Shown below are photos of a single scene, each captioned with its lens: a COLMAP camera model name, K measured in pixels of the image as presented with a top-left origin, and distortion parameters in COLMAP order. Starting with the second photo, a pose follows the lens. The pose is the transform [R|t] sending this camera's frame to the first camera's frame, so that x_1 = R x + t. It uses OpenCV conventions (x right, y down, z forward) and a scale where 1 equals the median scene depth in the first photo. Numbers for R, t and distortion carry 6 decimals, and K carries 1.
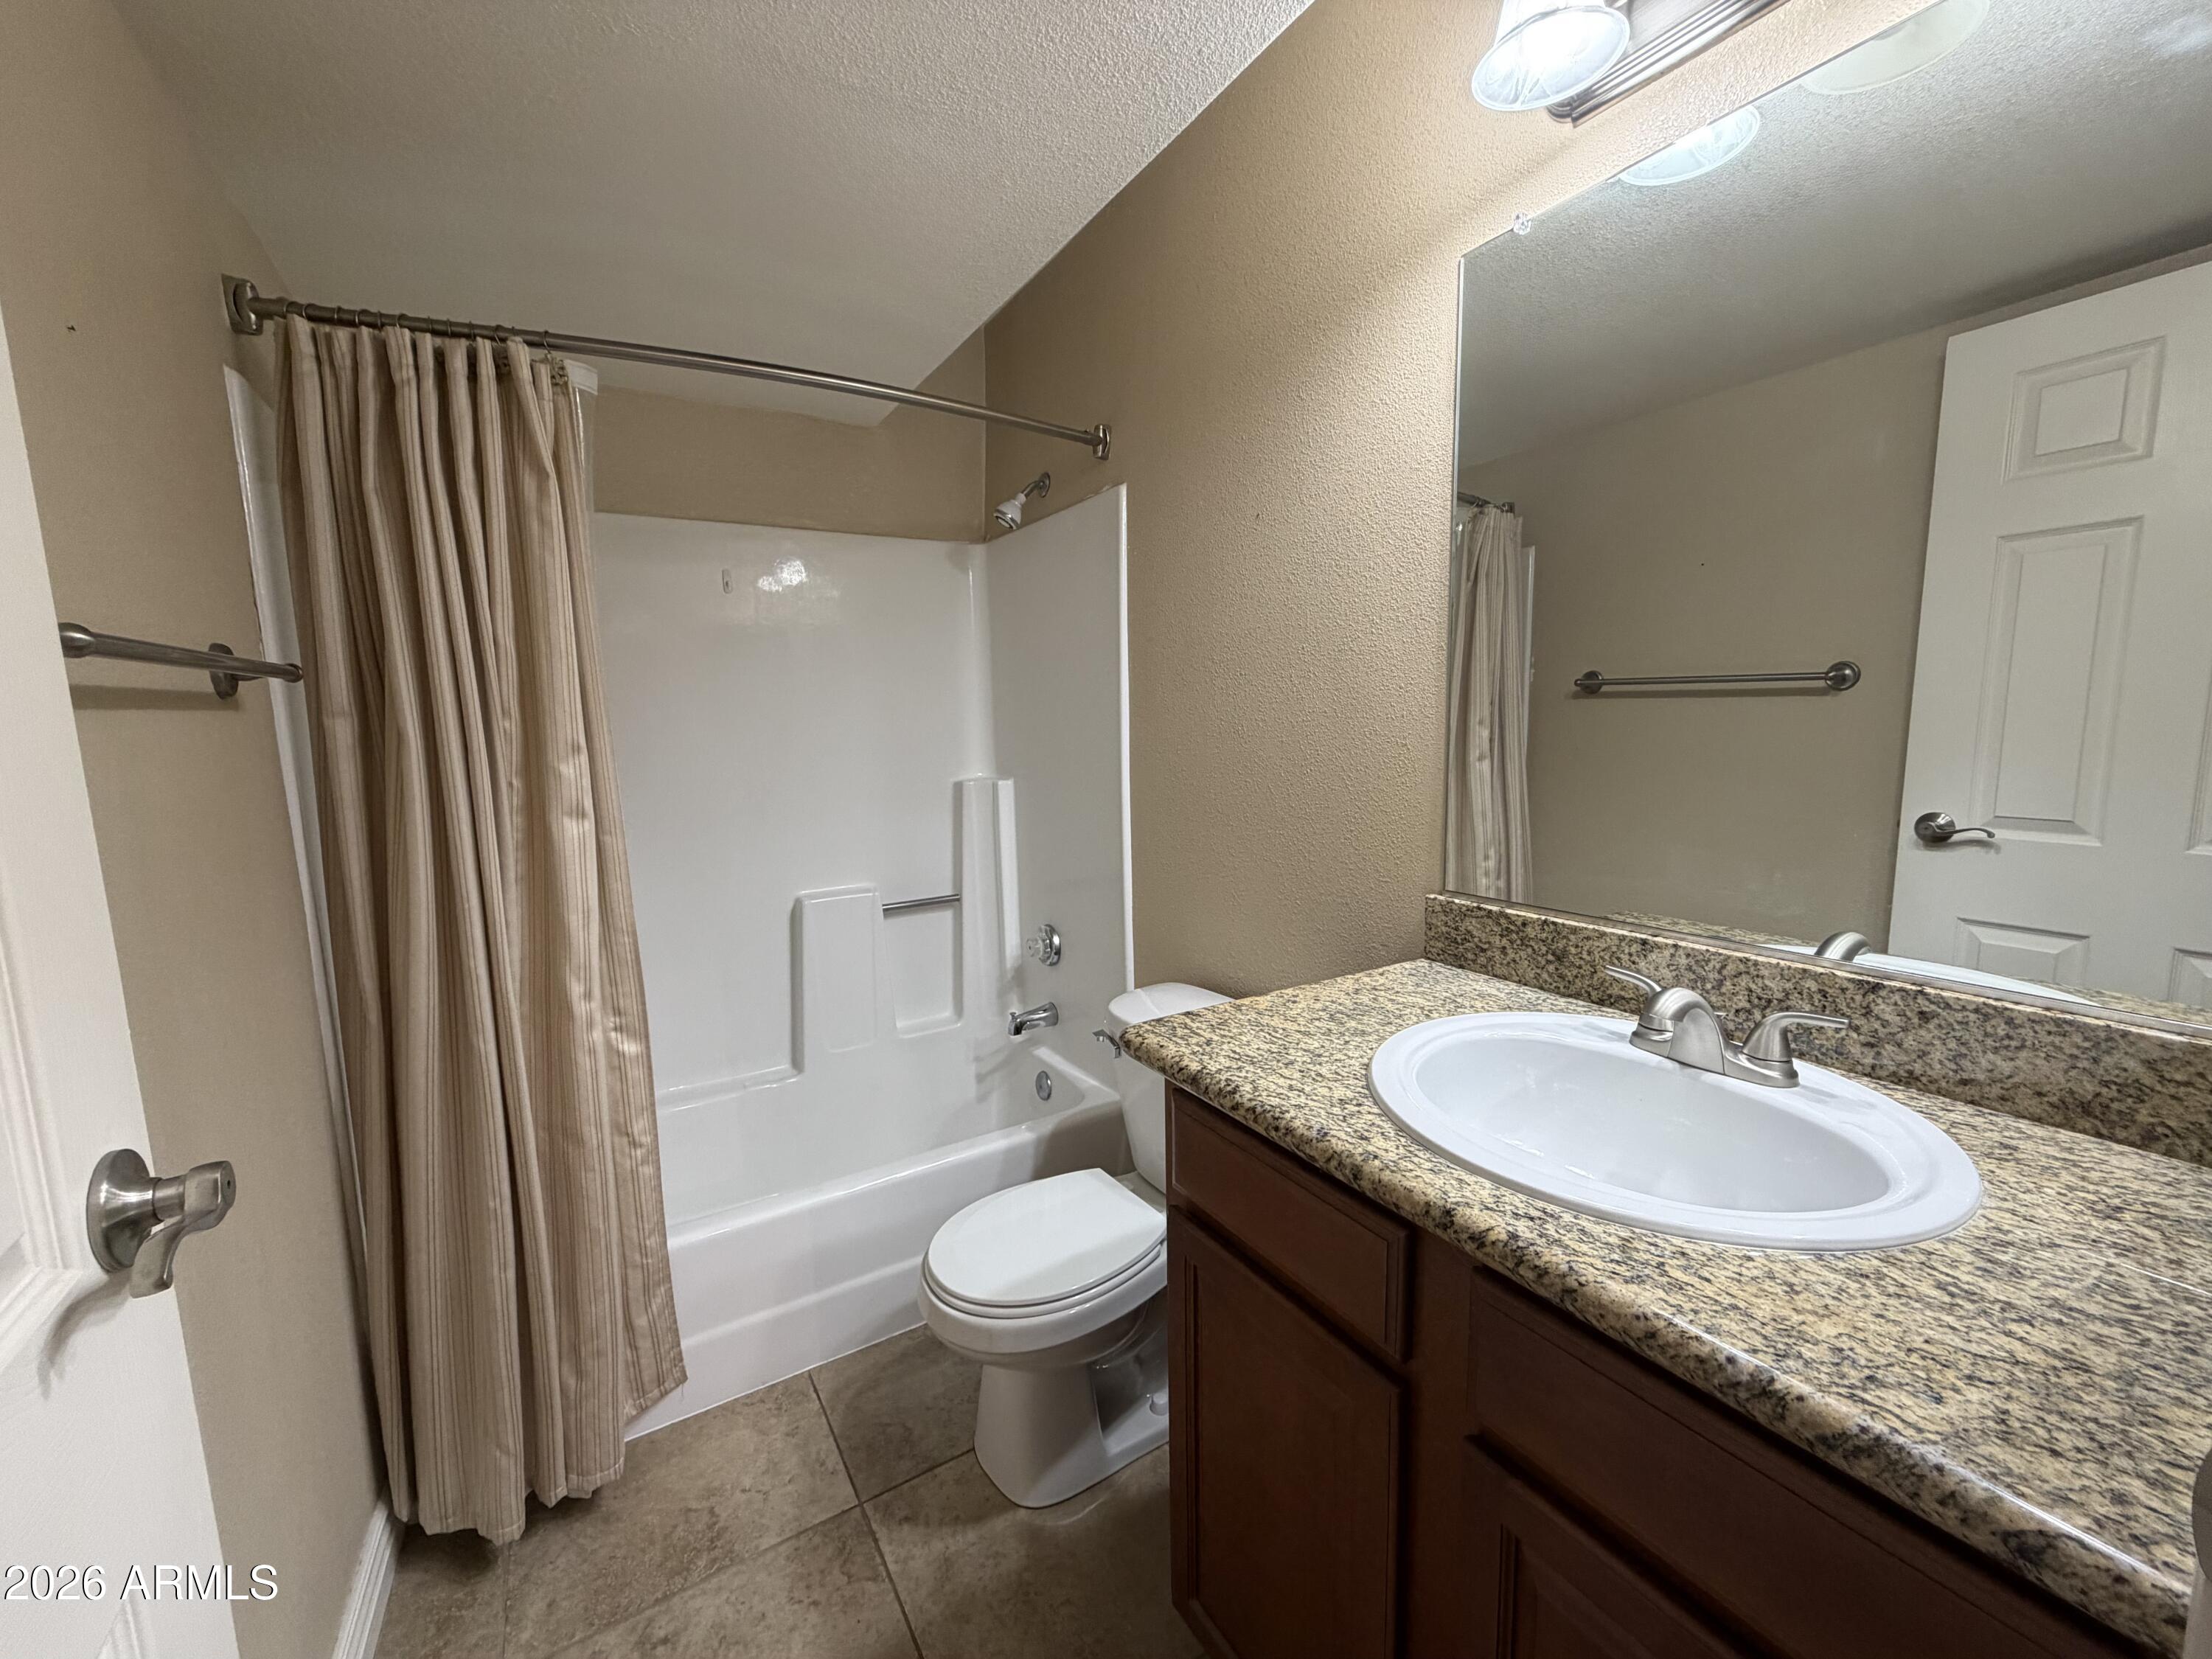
lens RADIAL K [[890.5, 0, 1106.0], [0, 890.5, 829.5], [0, 0, 1]] dist [-0.000423, 0.000316]
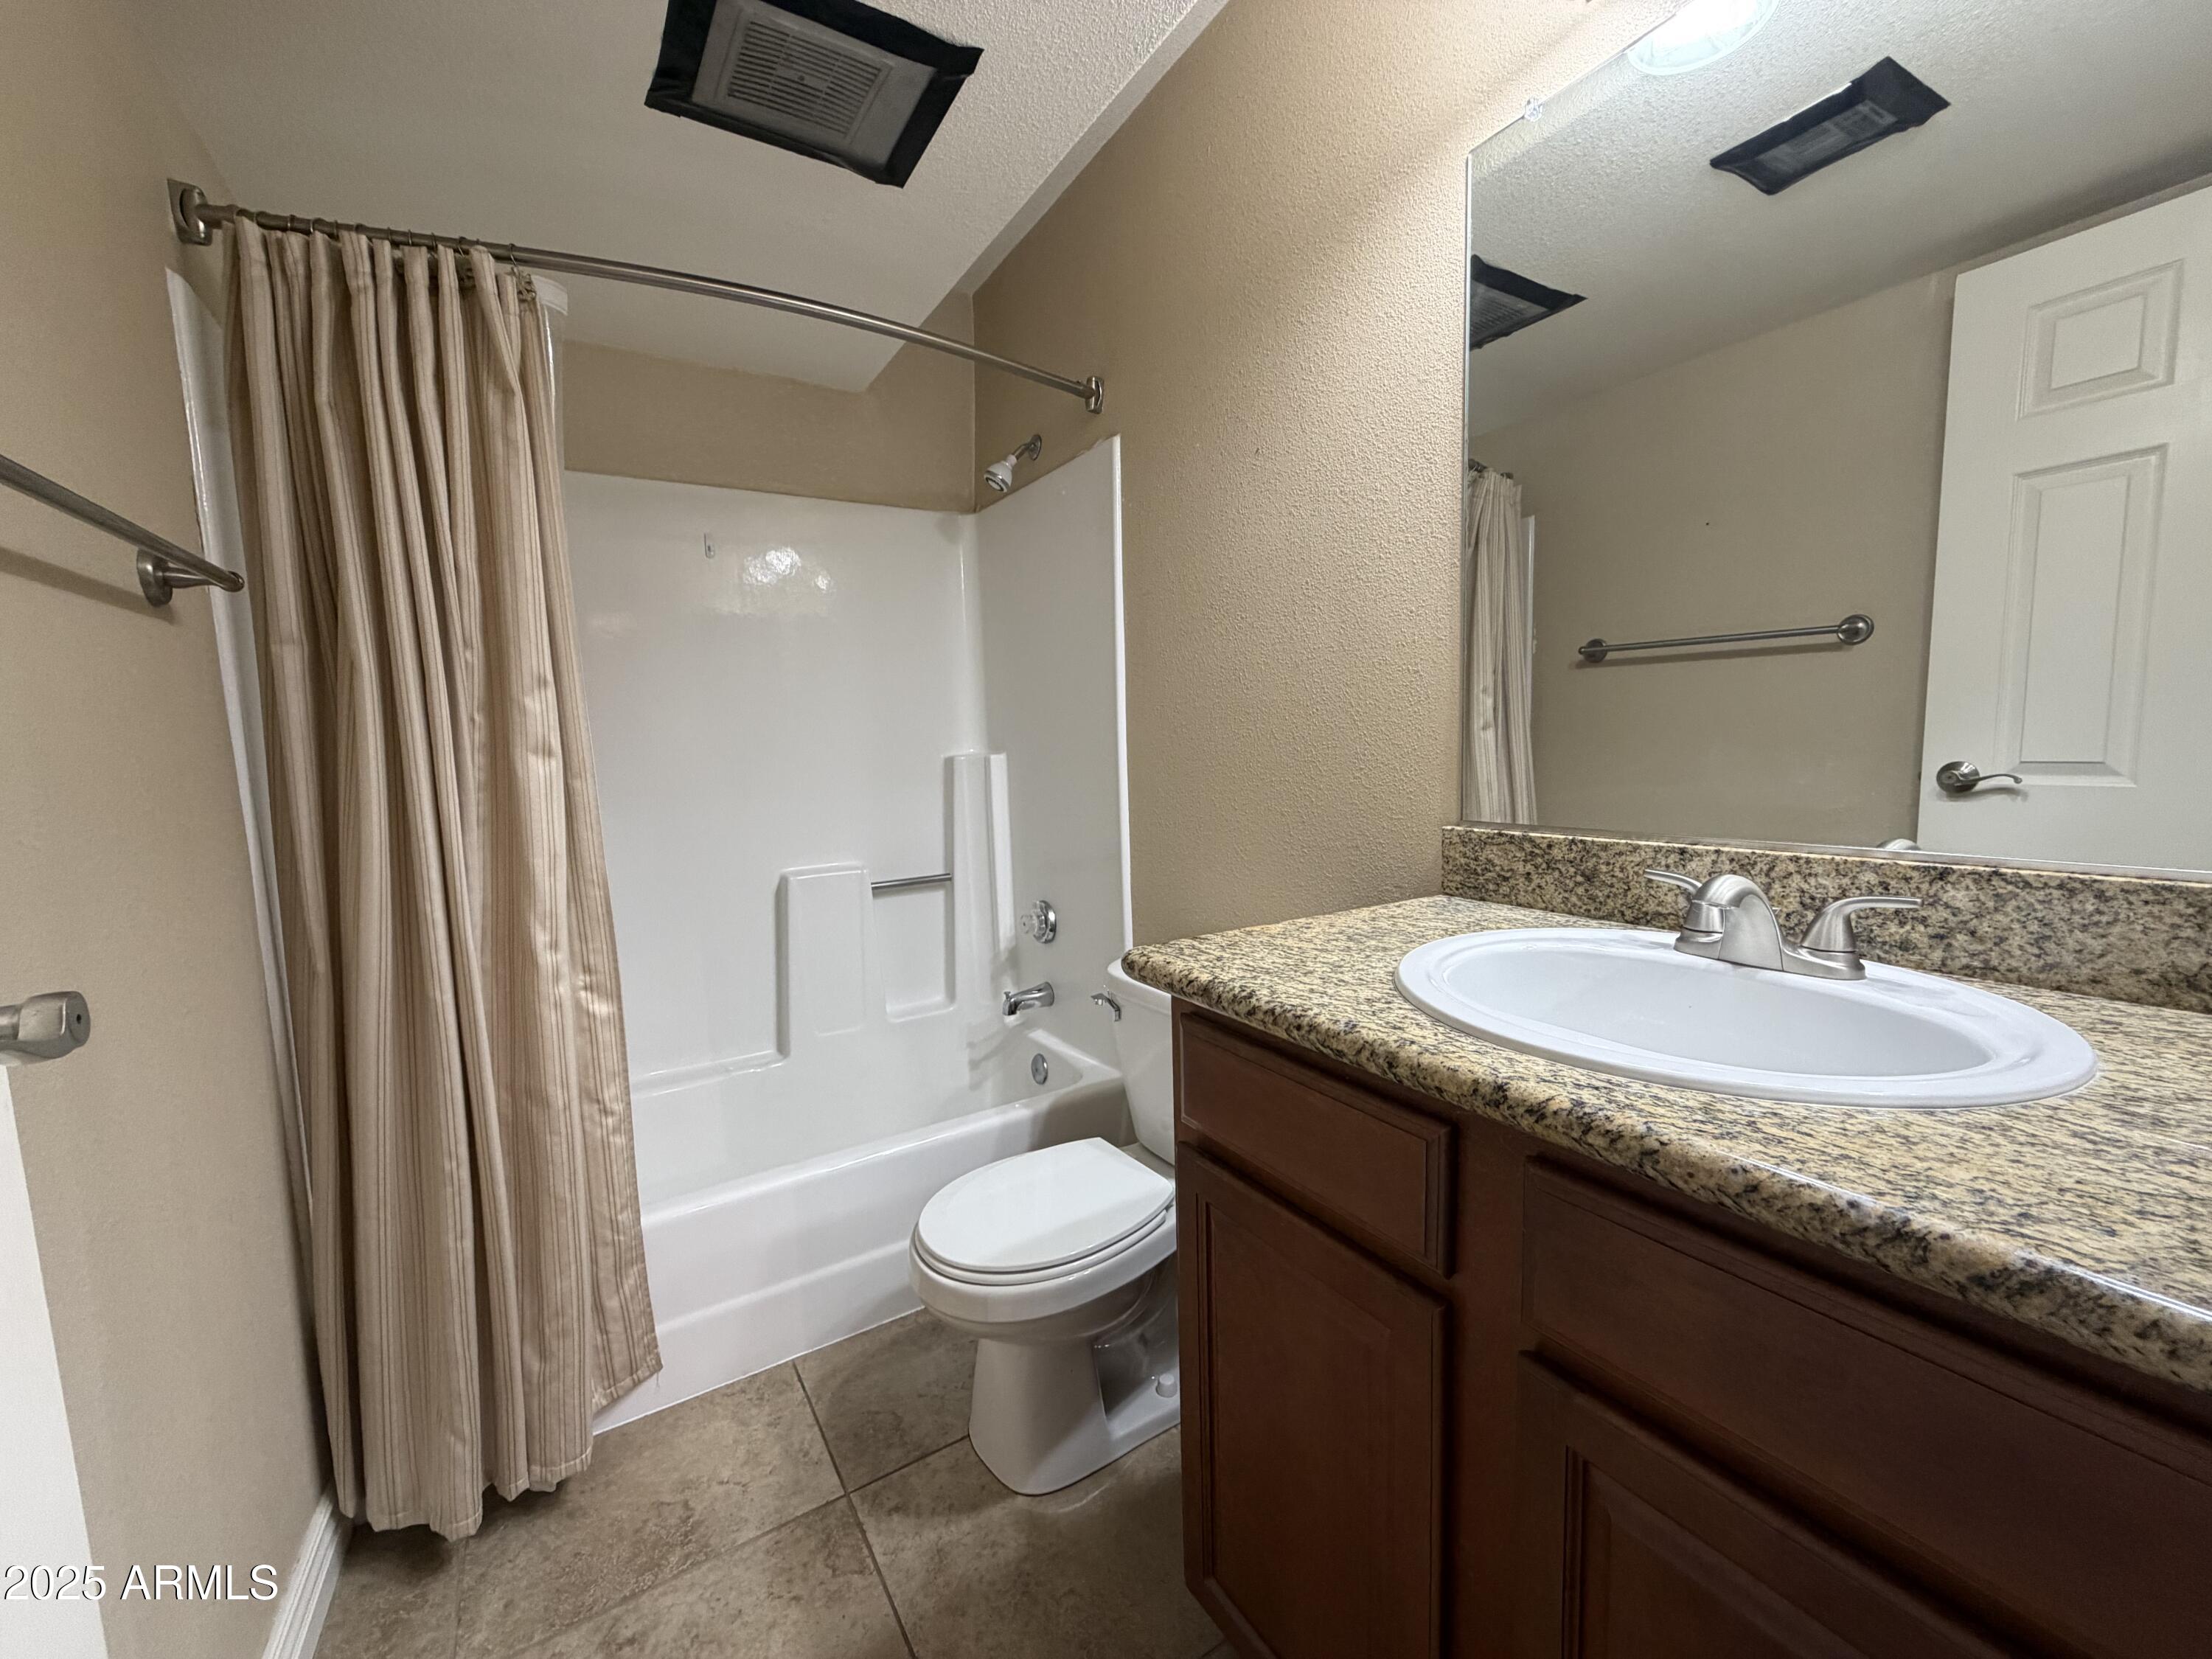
lens RADIAL K [[890.5, 0, 1106.0], [0, 890.5, 829.5], [0, 0, 1]] dist [-0.000423, 0.000316]
pose [[0.999922, -0.009584, 0.008005, -0.006506], [0.009776, 0.999656, -0.024325, 0.098490], [-0.007769, 0.024402, 0.999672, 0.057050]]
